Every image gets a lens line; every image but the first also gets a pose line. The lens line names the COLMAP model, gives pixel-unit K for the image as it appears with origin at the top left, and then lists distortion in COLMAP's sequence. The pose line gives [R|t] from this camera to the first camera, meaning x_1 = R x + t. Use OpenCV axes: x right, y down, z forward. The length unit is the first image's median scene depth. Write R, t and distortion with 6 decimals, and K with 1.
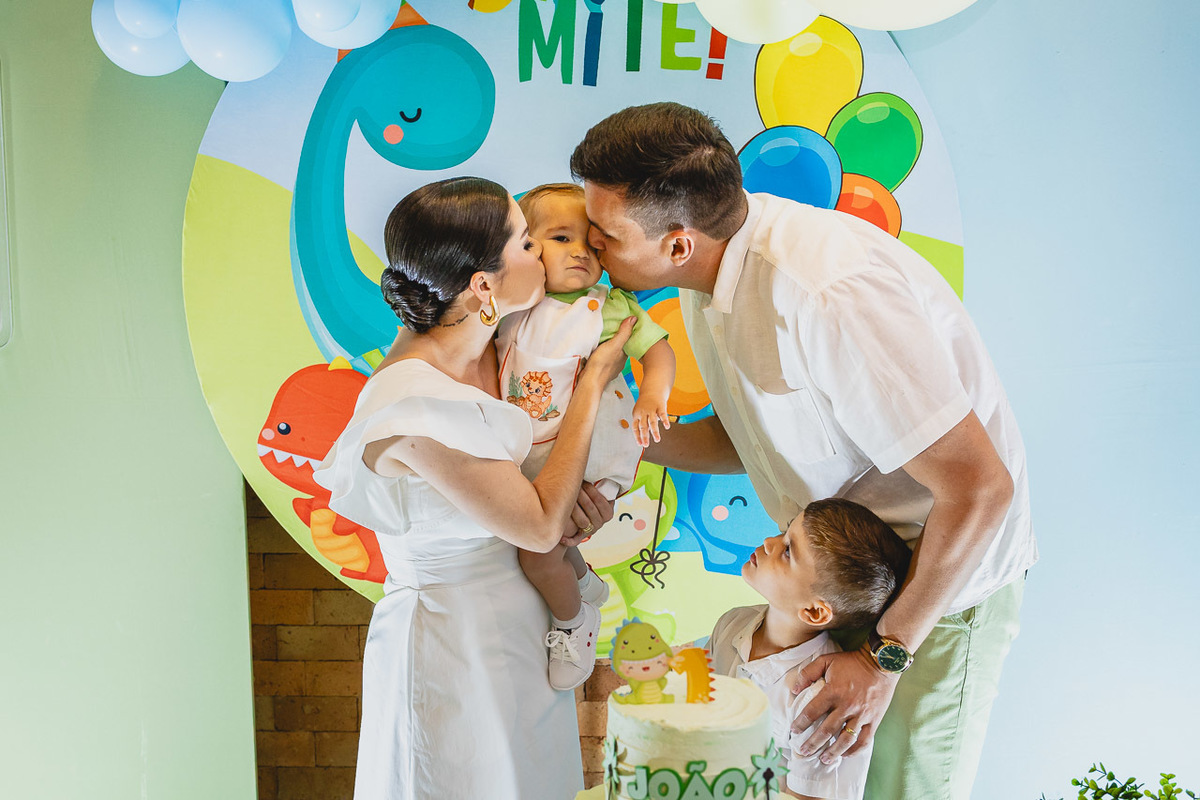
lens RADIAL K [[1230.7, 0, 591.9], [0, 1230.7, 373.9], [0, 0, 1]] dist [0.017269, 0.018413]
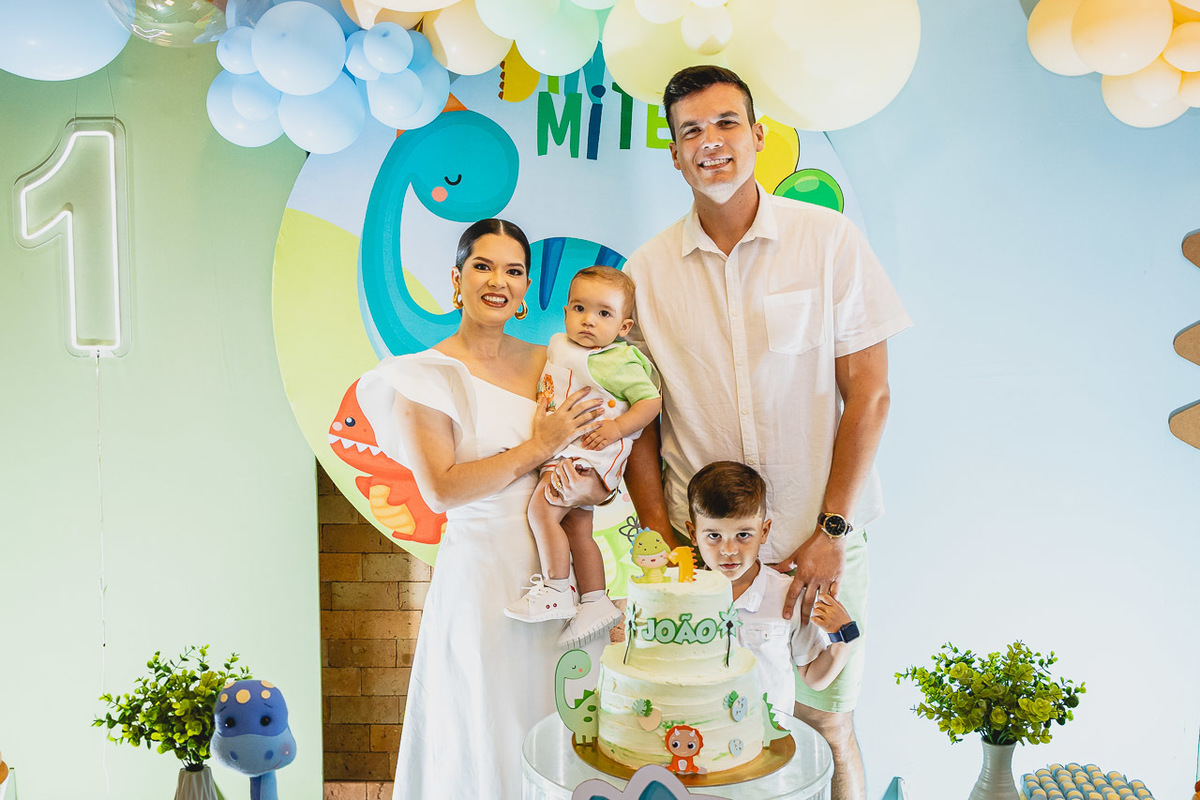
lens RADIAL K [[1241.4, 0, 600.0], [0, 1241.4, 400.0], [0, 0, 1]] dist [-0.019077, -0.005237]
pose [[0.998793, 0.007544, 0.048543, -0.054366], [-0.007737, 0.999963, 0.003797, 0.015086], [-0.048513, -0.004168, 0.998814, -0.308265]]
